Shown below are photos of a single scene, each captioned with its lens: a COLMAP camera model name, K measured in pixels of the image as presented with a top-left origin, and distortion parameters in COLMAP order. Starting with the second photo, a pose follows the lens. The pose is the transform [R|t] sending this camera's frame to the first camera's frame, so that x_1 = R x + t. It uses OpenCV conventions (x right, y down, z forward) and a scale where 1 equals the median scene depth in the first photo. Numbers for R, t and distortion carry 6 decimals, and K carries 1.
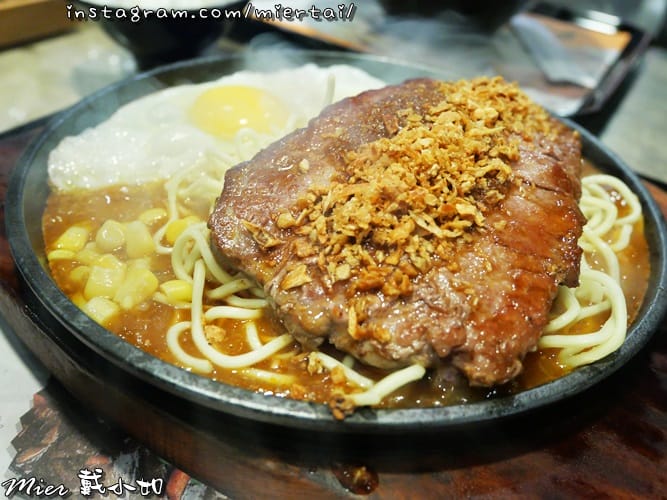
lens RADIAL K [[543.3, 0, 333.5], [0, 543.3, 250.0], [0, 0, 1]] dist [-0.017002, 0.007453]
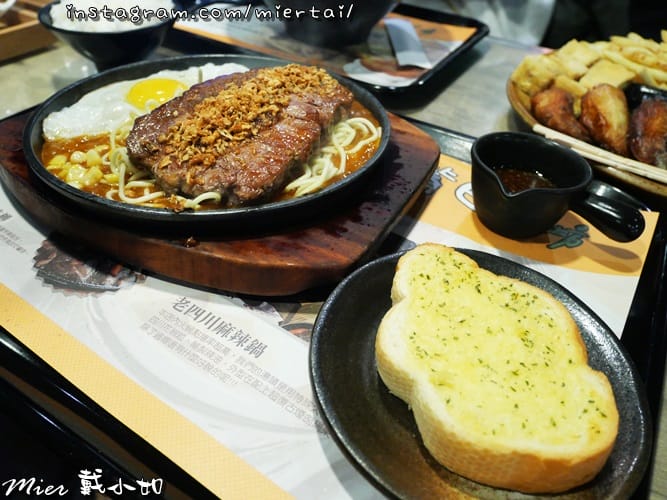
lens RADIAL K [[543.3, 0, 333.5], [0, 543.3, 250.0], [0, 0, 1]] dist [-0.017002, 0.007453]
pose [[0.998212, -0.057299, 0.017016, 0.511944], [0.057292, 0.998357, 0.000915, 0.412119], [-0.017040, 0.000062, 0.999855, -1.086458]]
